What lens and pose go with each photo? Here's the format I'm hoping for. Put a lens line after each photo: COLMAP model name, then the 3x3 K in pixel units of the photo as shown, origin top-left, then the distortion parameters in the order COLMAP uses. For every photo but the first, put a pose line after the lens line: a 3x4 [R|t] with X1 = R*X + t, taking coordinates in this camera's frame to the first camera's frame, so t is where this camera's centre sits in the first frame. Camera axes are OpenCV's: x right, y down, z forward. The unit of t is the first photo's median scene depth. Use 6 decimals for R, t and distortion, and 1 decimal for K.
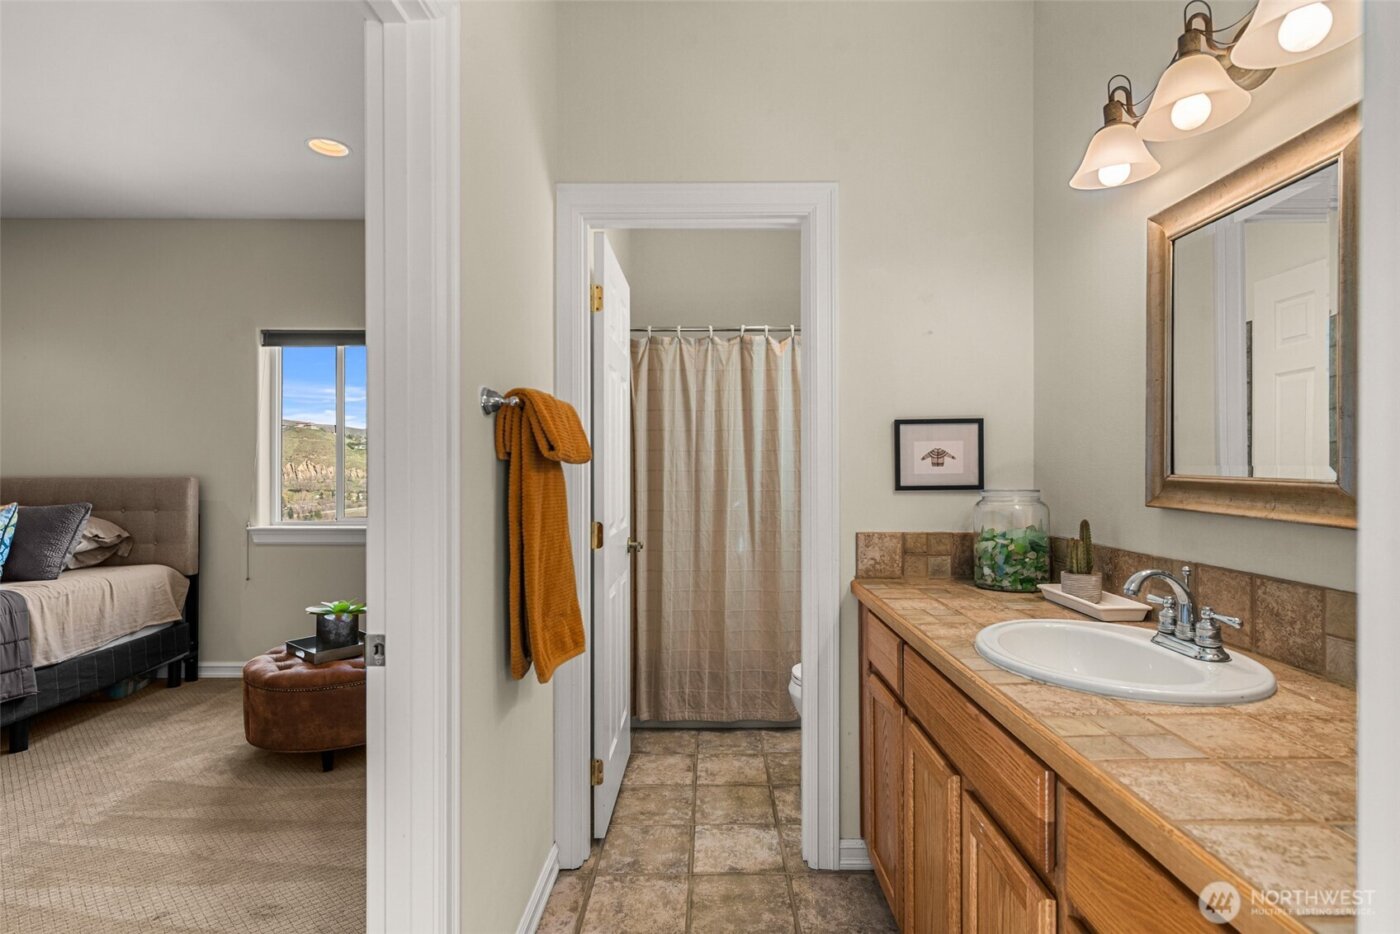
lens RADIAL K [[679.4, 0, 700.0], [0, 679.4, 467.0], [0, 0, 1]] dist [0.000661, -0.000027]
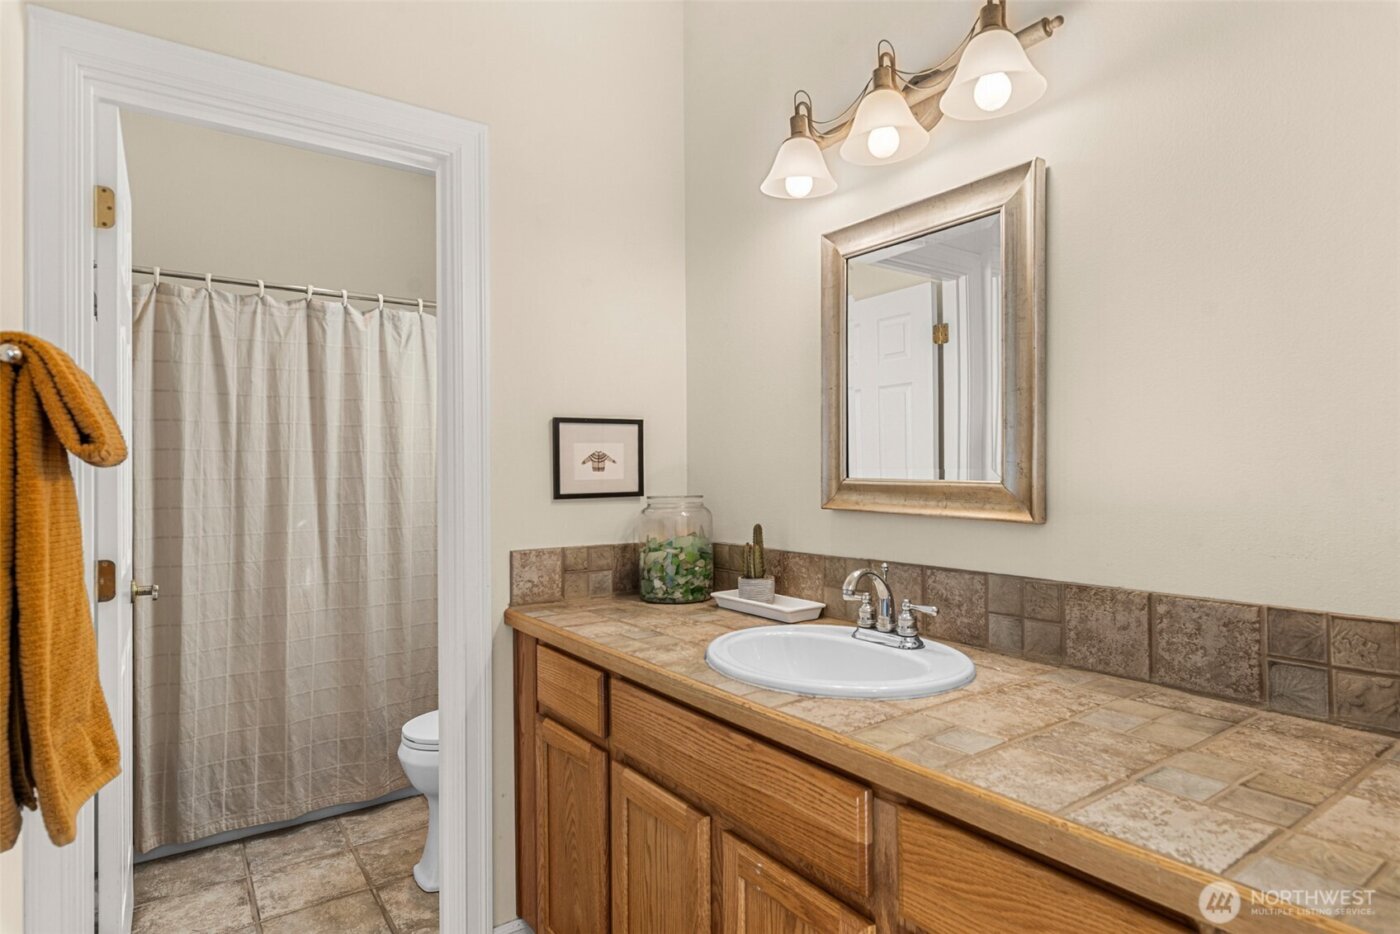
lens RADIAL K [[752.0, 0, 700.0], [0, 752.0, 467.0], [0, 0, 1]] dist [-0.003185, 0.000036]
pose [[0.810914, 0.002603, 0.585160, -0.121091], [0.003099, 0.999957, -0.008743, 0.002437], [-0.585158, 0.008903, 0.810871, 0.118705]]
